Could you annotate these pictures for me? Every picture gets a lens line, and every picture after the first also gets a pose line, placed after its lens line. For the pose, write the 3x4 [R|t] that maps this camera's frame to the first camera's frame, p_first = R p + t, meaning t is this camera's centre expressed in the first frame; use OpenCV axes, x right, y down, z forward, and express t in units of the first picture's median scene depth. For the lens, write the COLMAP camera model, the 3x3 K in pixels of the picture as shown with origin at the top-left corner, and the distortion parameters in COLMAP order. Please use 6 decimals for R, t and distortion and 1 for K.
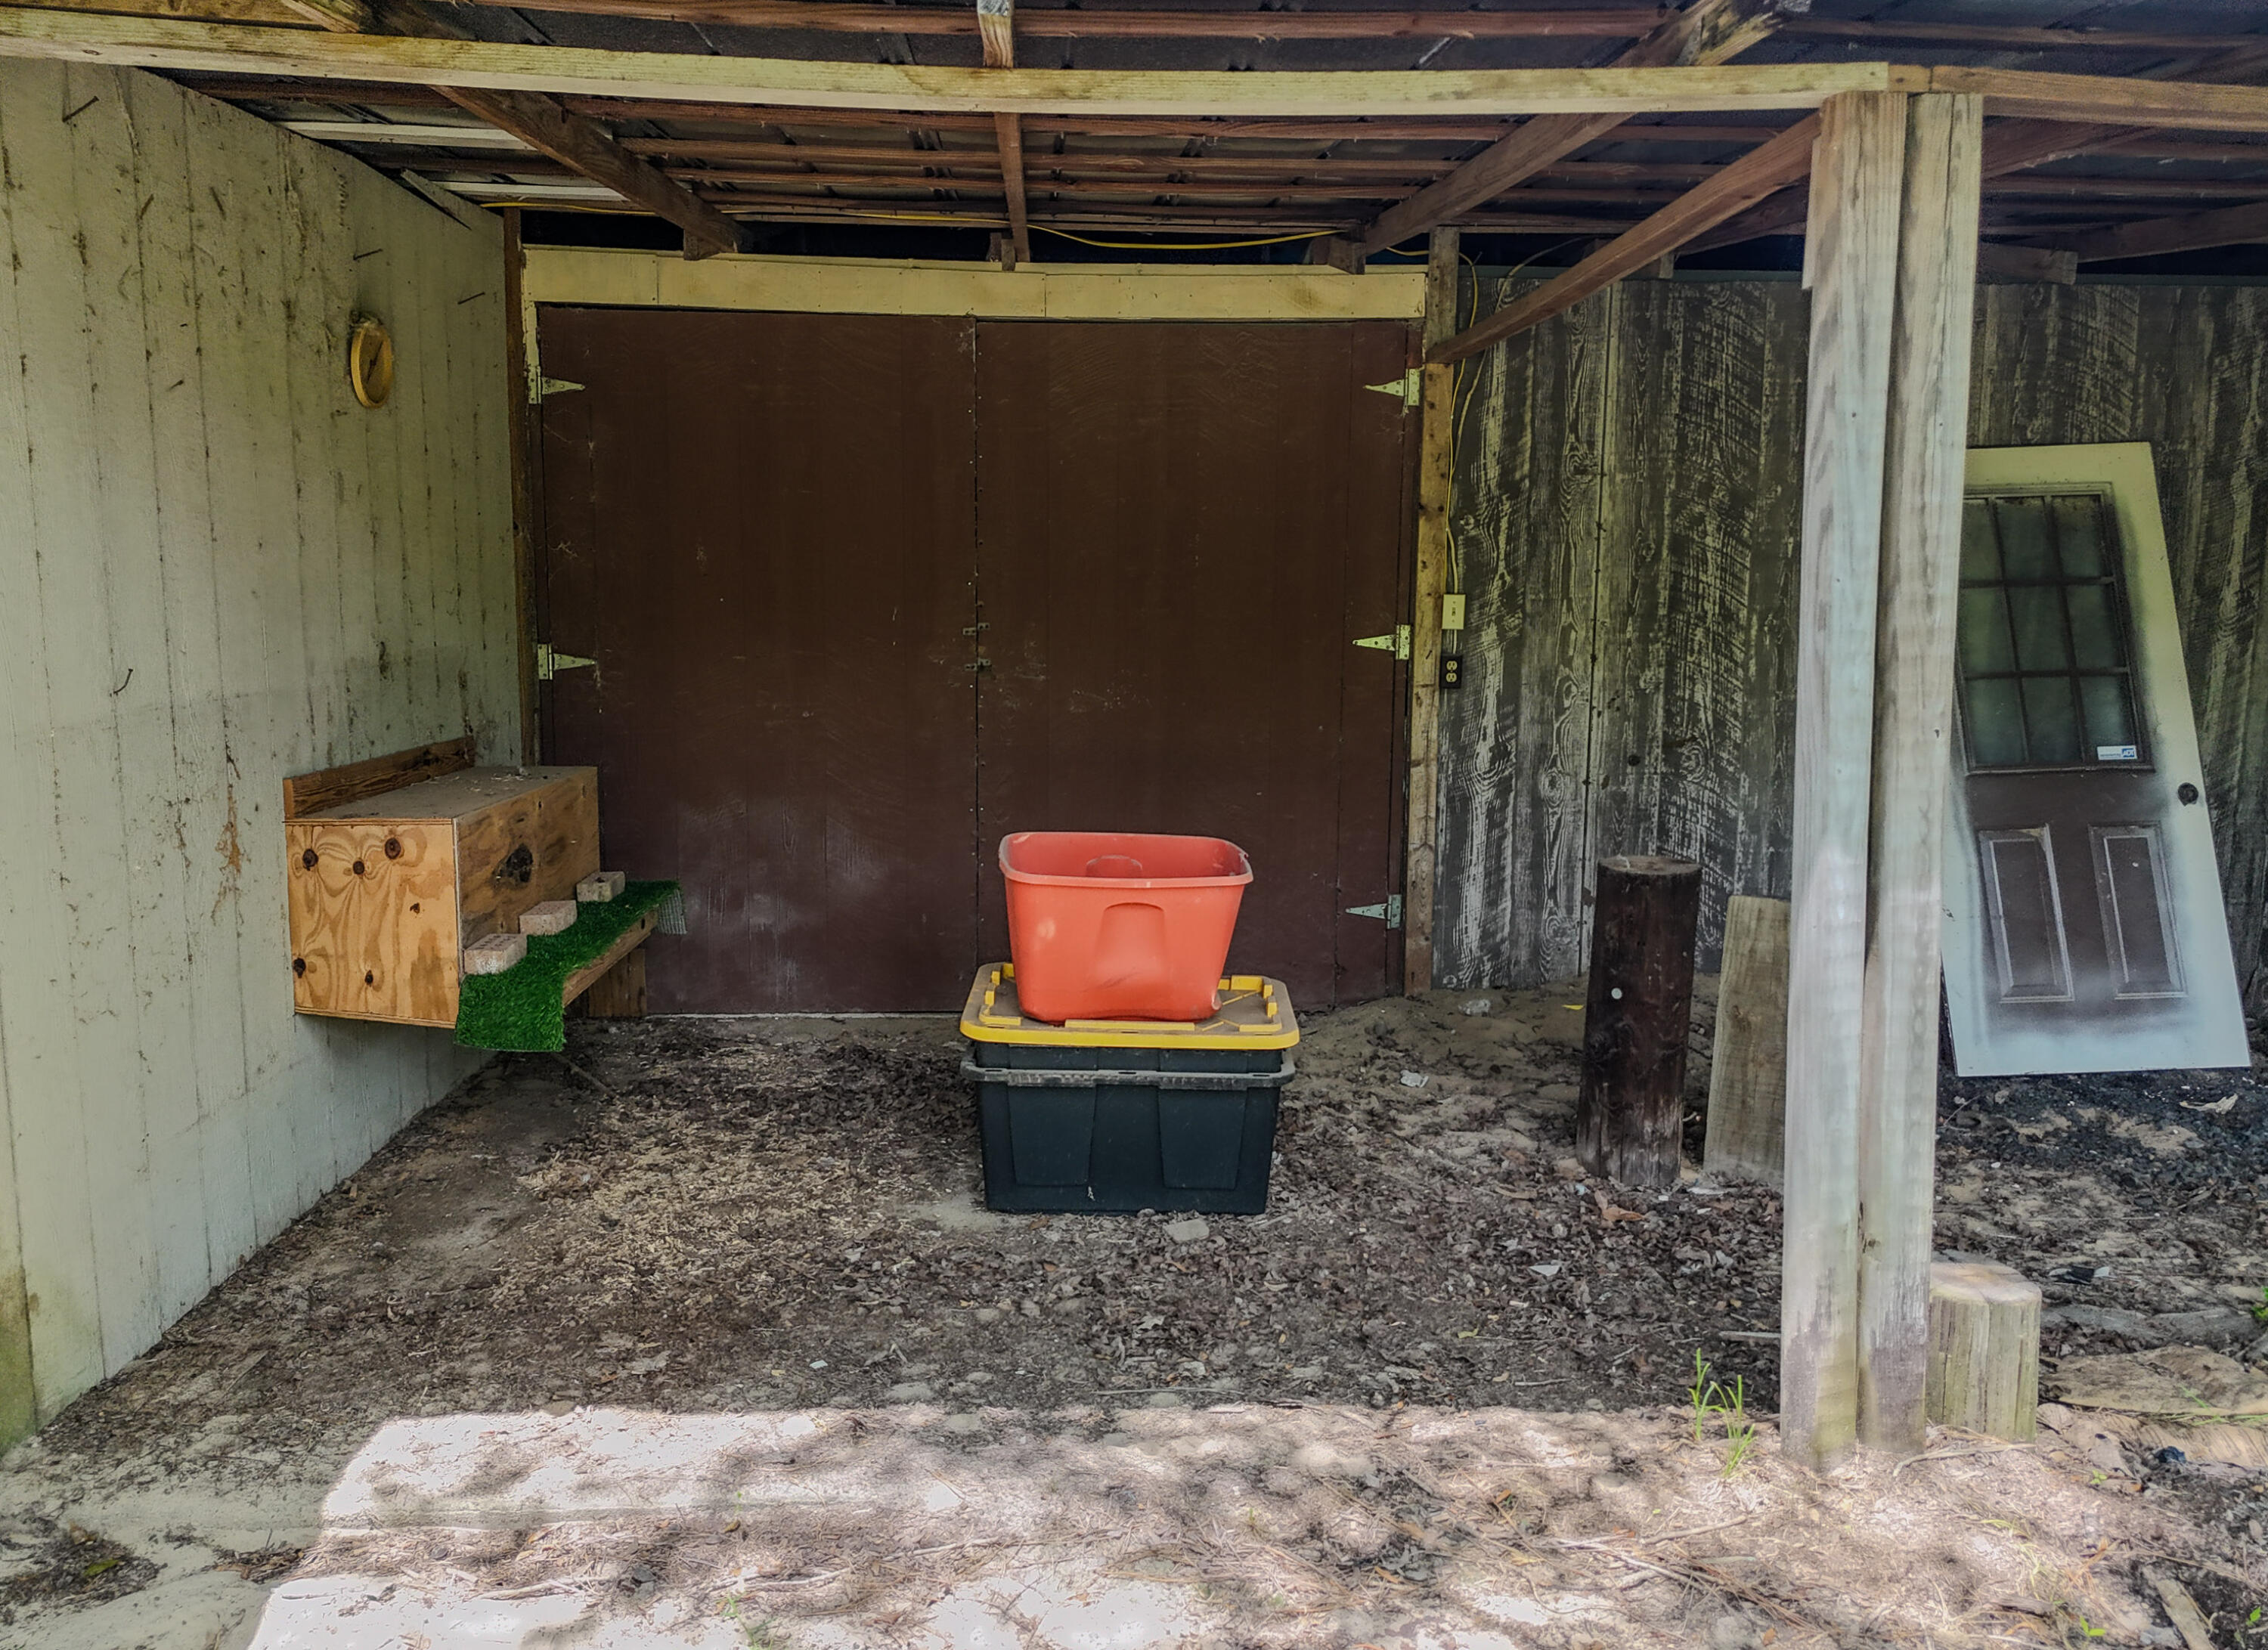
lens RADIAL K [[1682.5, 0, 1133.5], [0, 1682.5, 806.1], [0, 0, 1]] dist [0.011374, -0.001768]
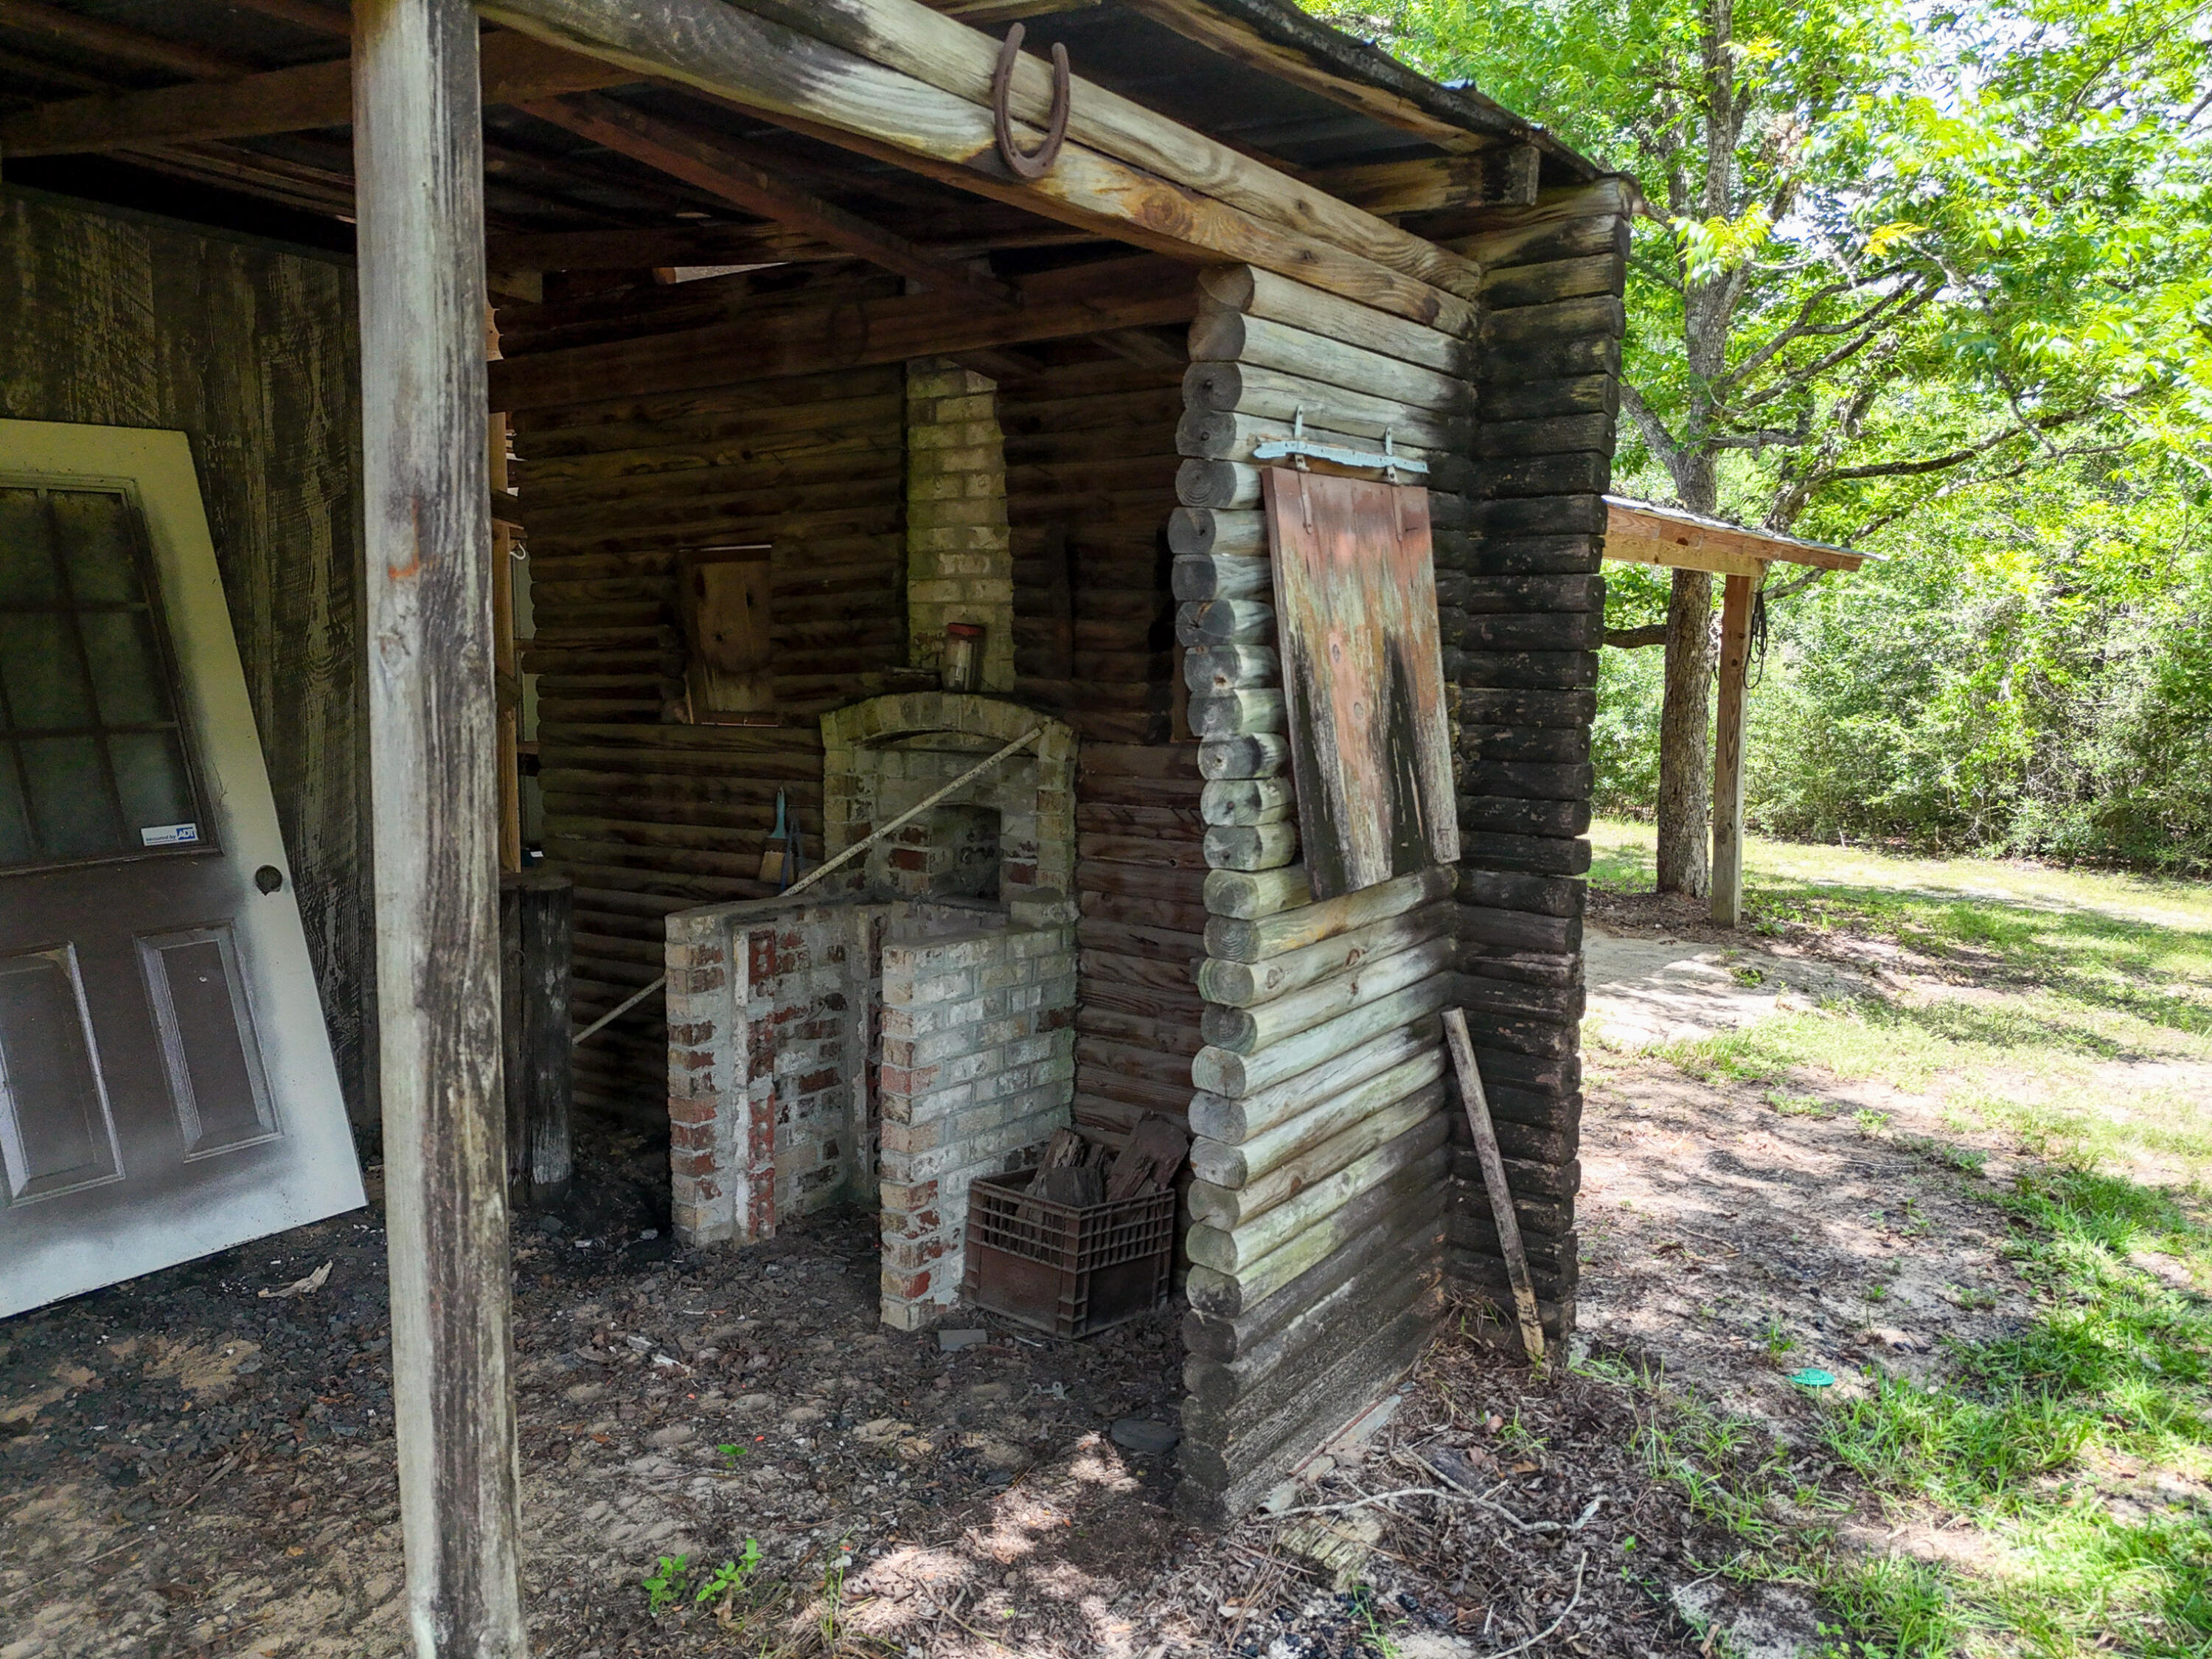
lens RADIAL K [[1644.9, 0, 1102.1], [0, 1644.9, 822.3], [0, 0, 1]] dist [0.047438, -0.038893]
pose [[0.628539, -0.074780, 0.774175, 0.263071], [0.083784, 0.996085, 0.028193, -0.022565], [-0.773253, 0.047143, 0.632343, 0.198403]]
